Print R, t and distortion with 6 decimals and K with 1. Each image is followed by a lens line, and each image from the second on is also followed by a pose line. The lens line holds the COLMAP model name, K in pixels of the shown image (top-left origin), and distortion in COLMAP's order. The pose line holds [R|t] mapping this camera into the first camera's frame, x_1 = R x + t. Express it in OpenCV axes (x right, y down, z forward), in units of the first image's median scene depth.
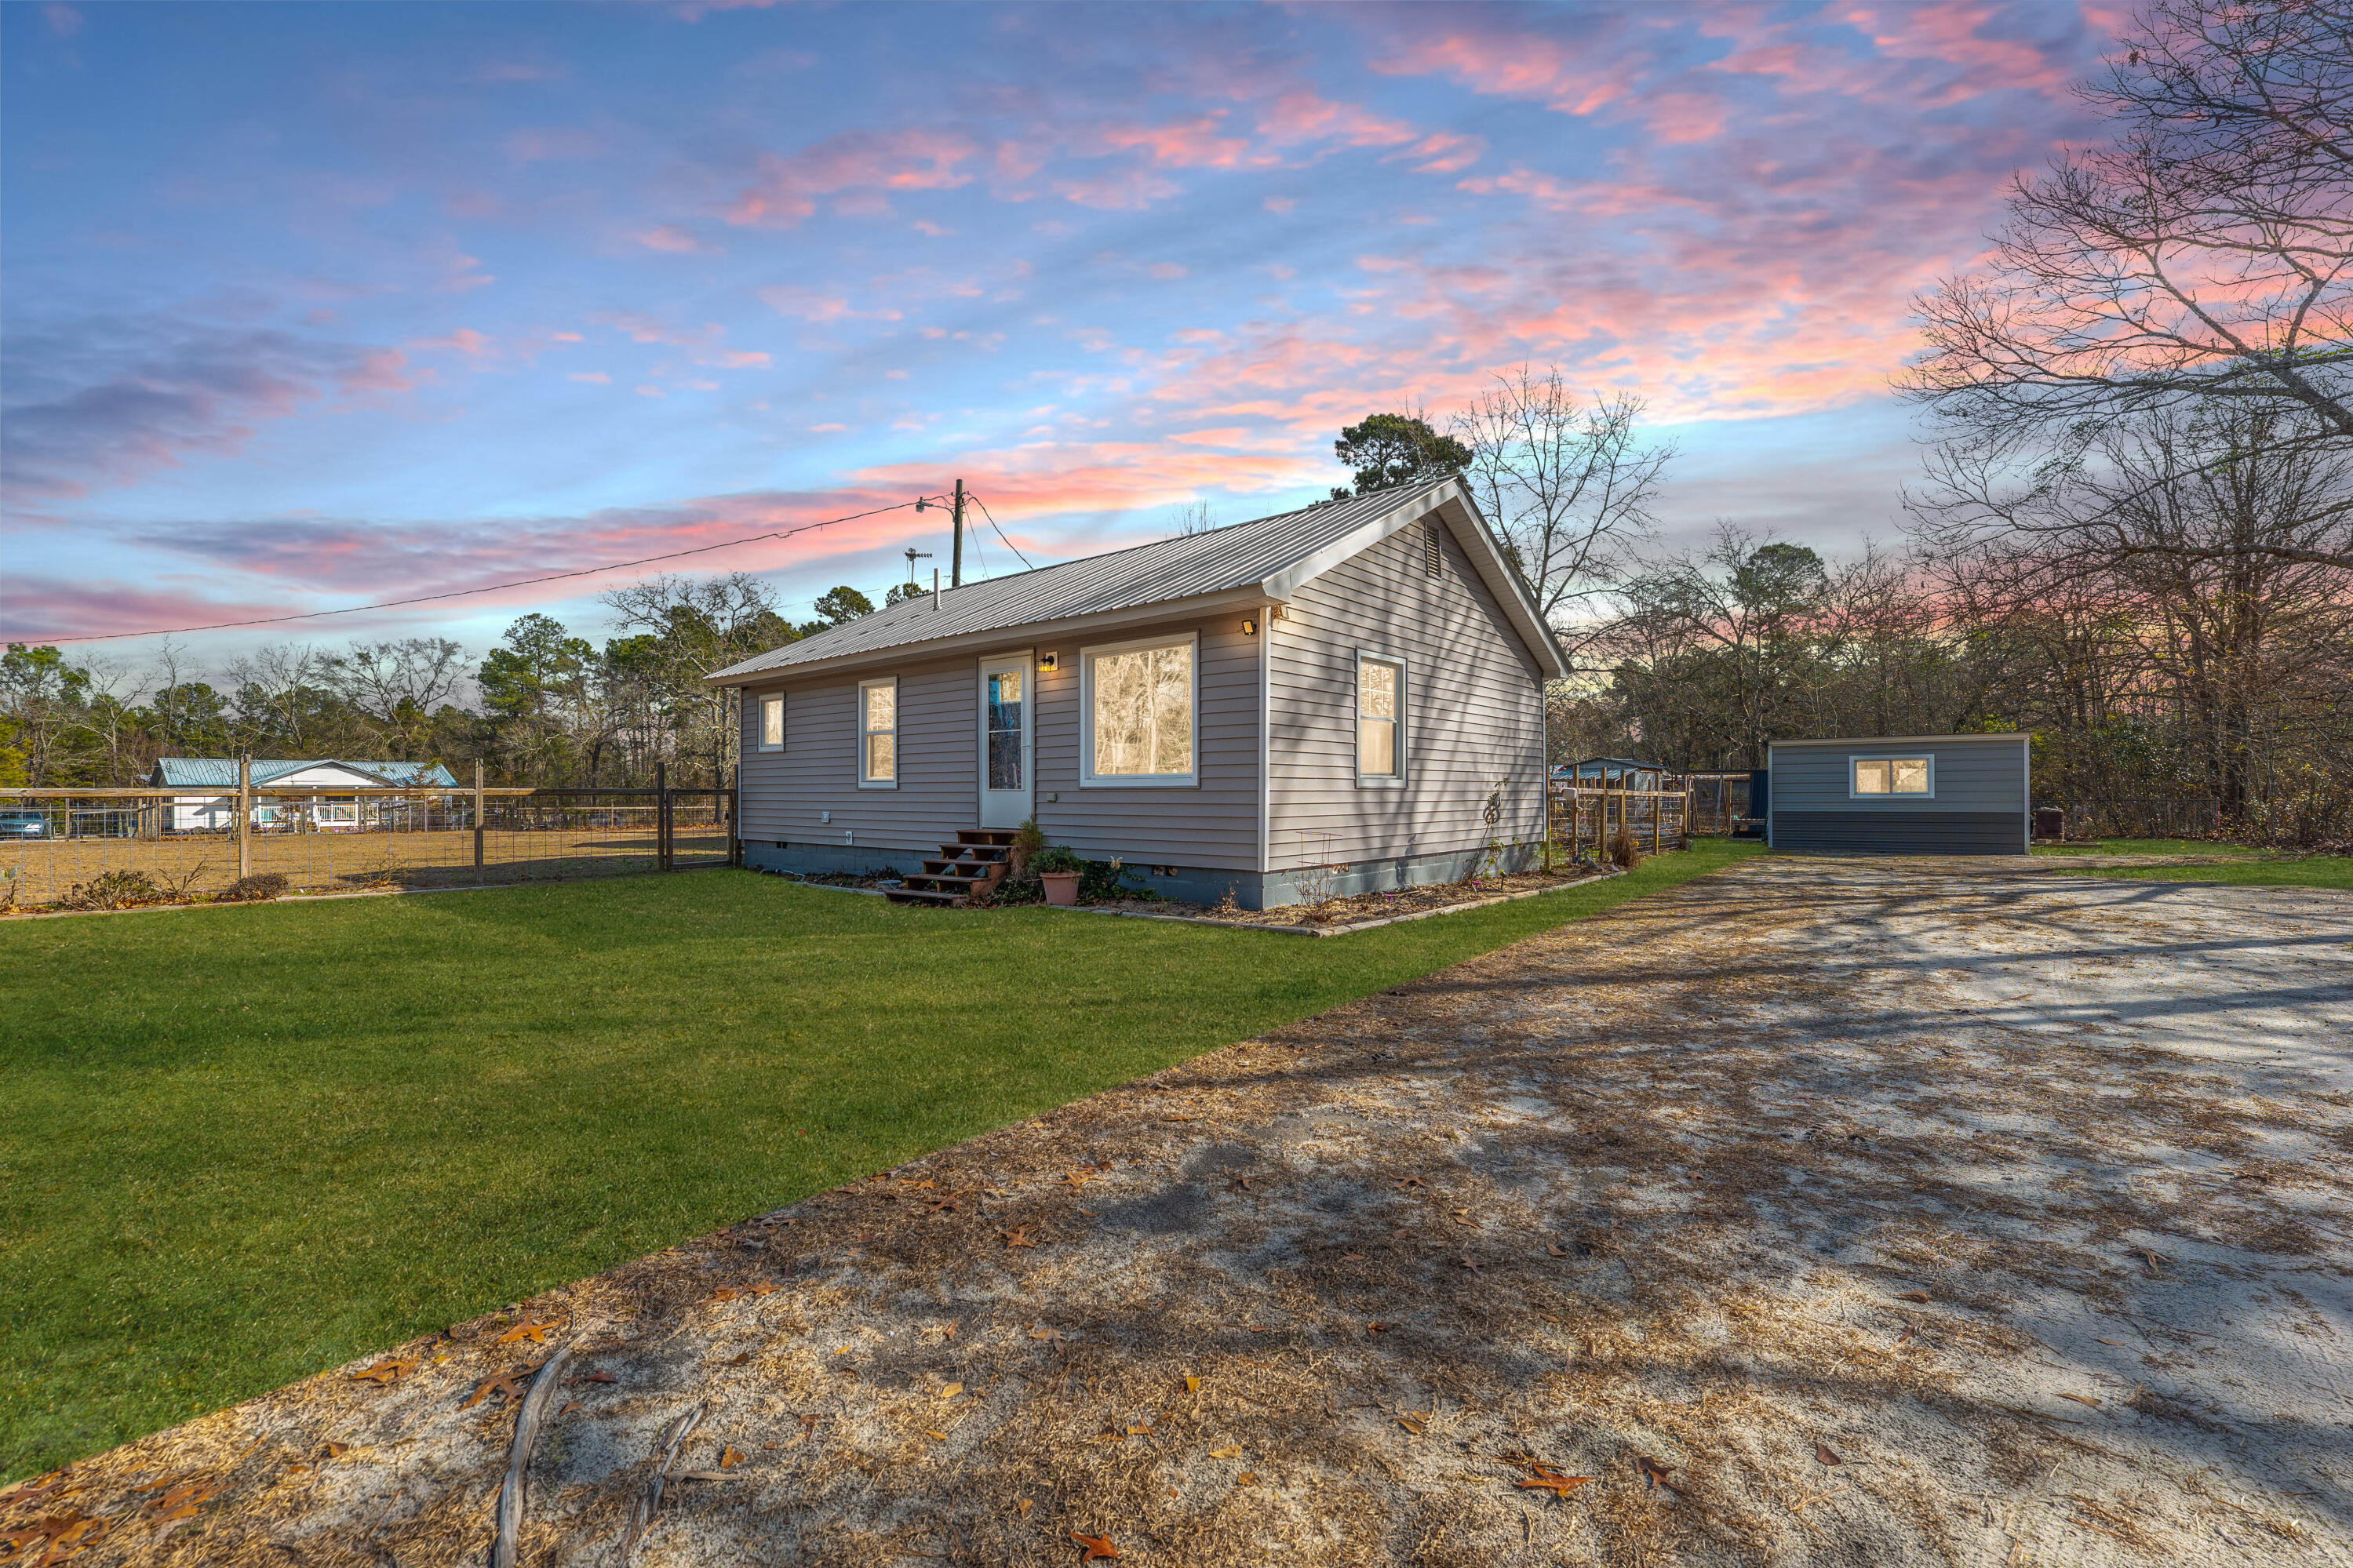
lens RADIAL K [[984.3, 0, 1167.6], [0, 984.3, 772.0], [0, 0, 1]] dist [-0.022692, 0.000692]
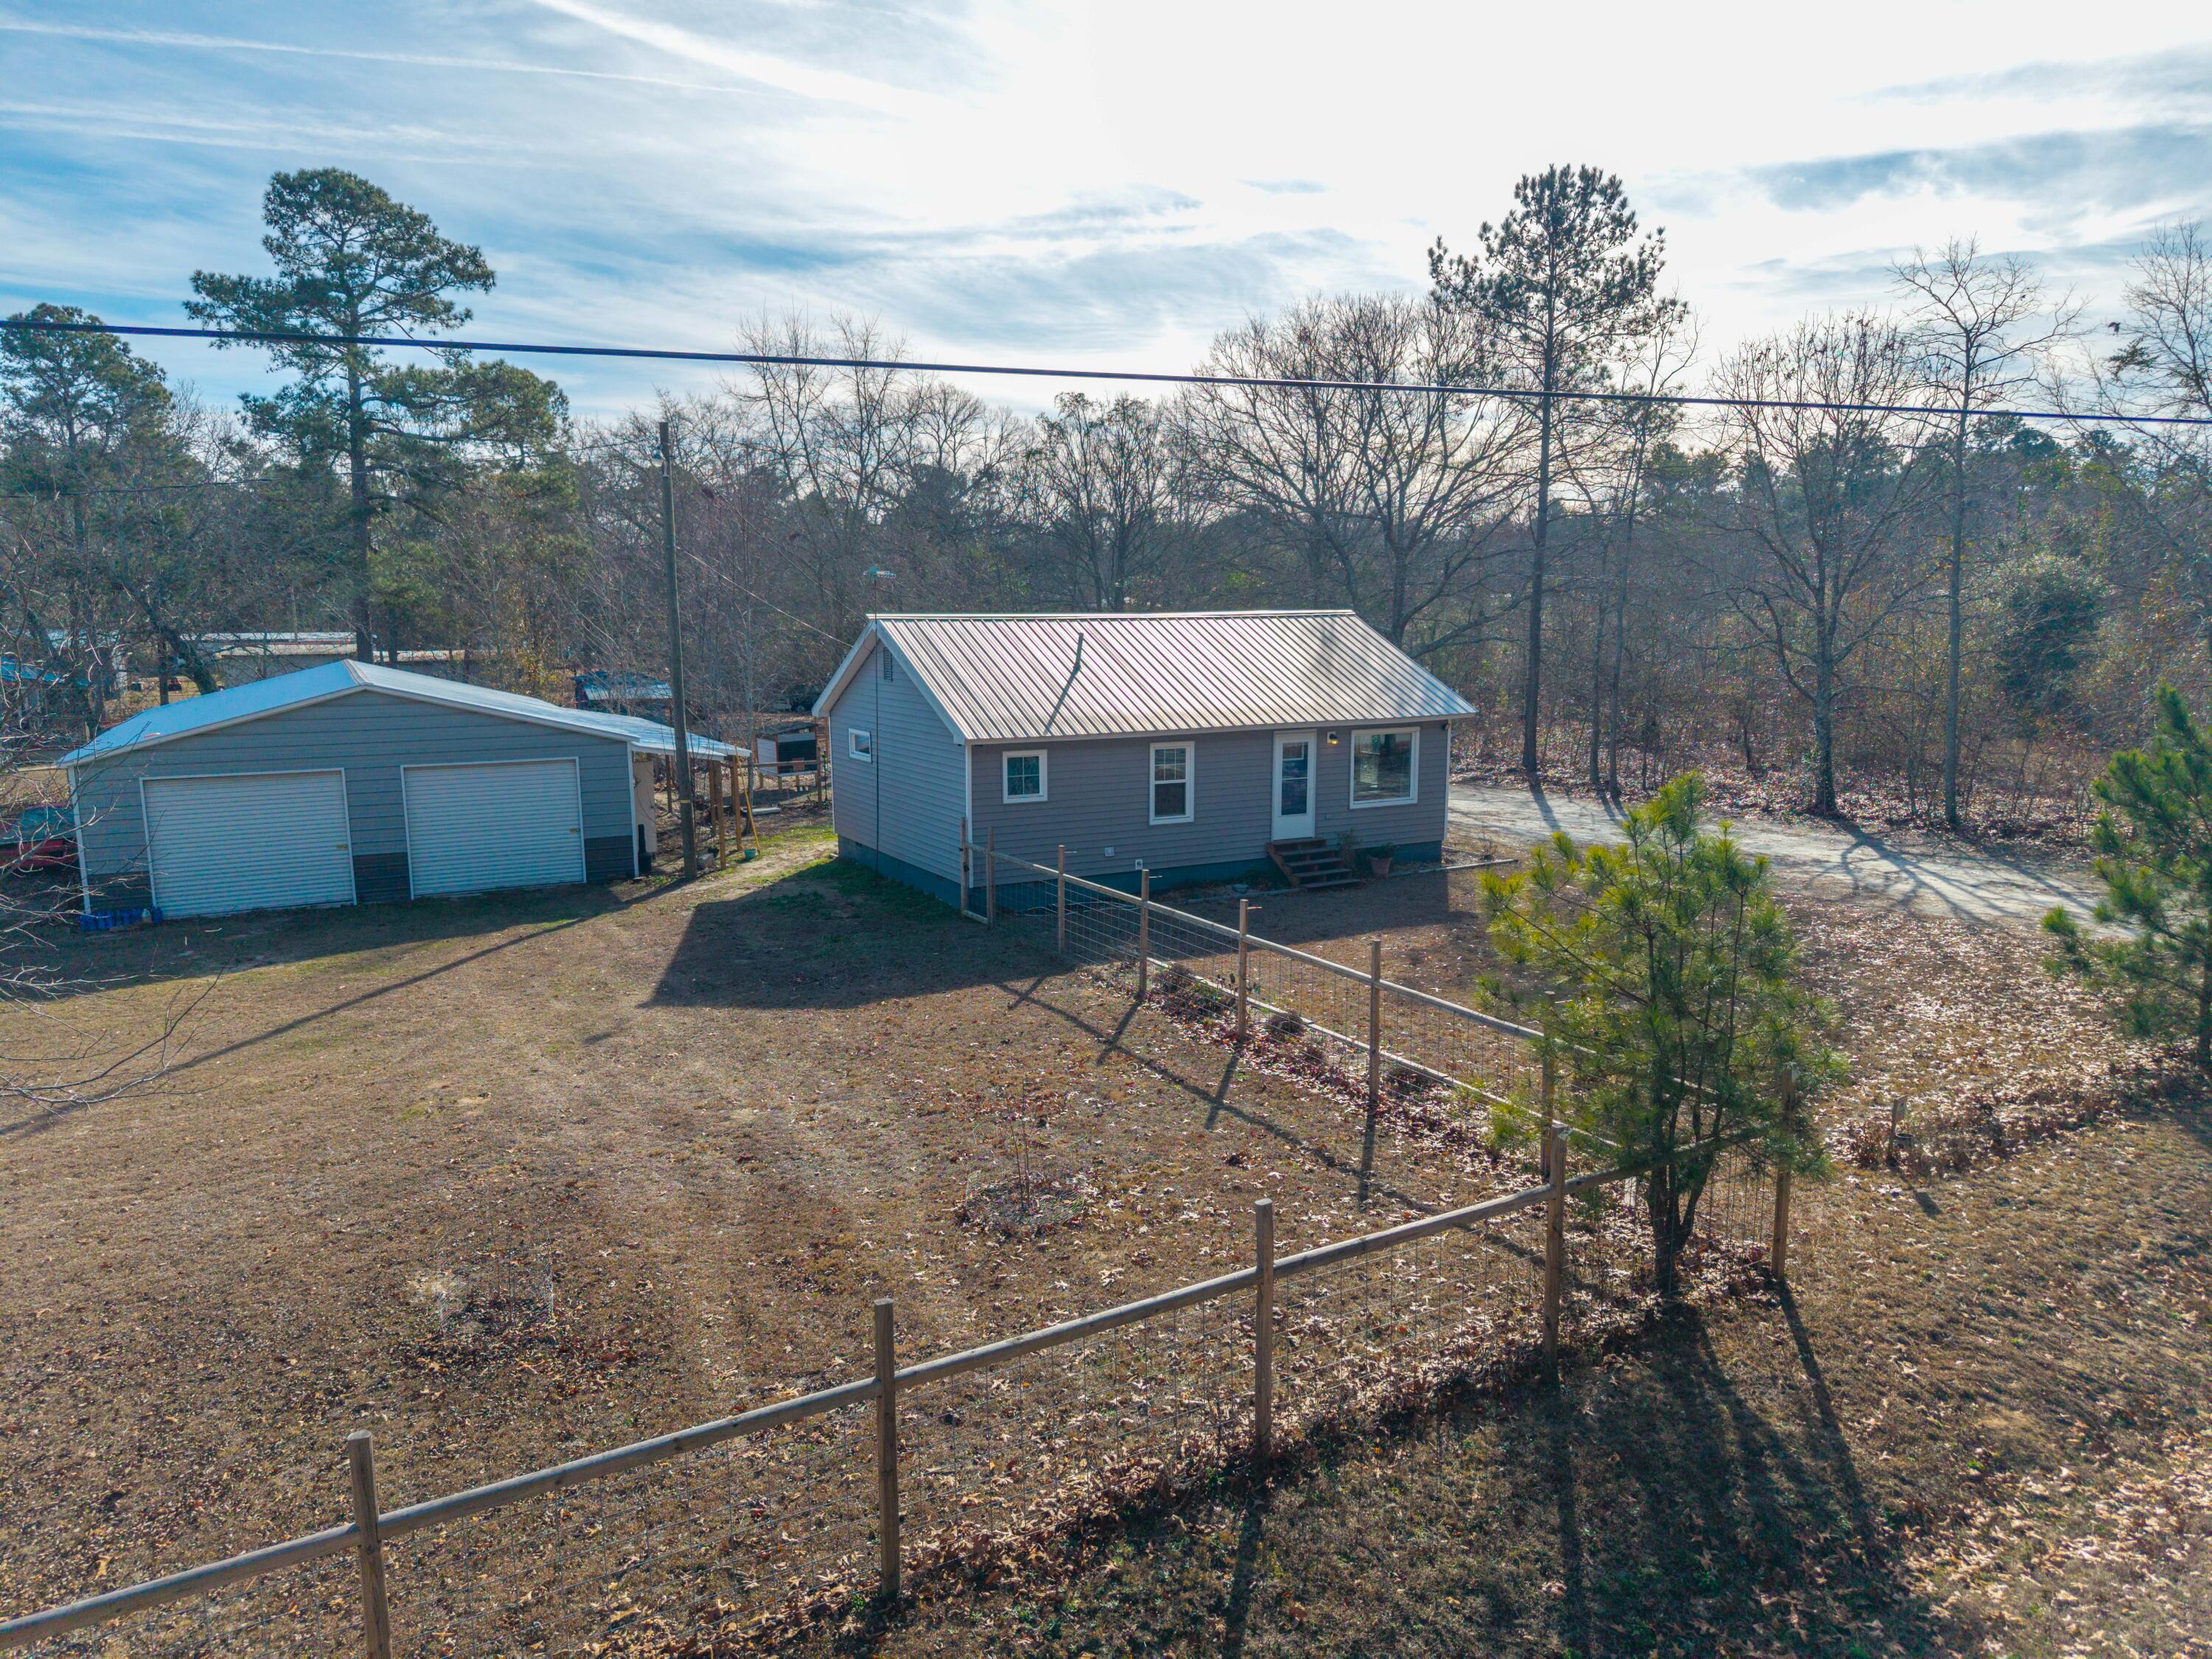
lens RADIAL K [[1474.5, 0, 1095.3], [0, 1474.5, 828.0], [0, 0, 1]] dist [0.001351, -0.010561]
pose [[0.376723, -0.134576, 0.916498, -2.073725], [-0.018064, 0.988135, 0.152520, -0.268124], [-0.926150, -0.074014, 0.369822, 0.345488]]
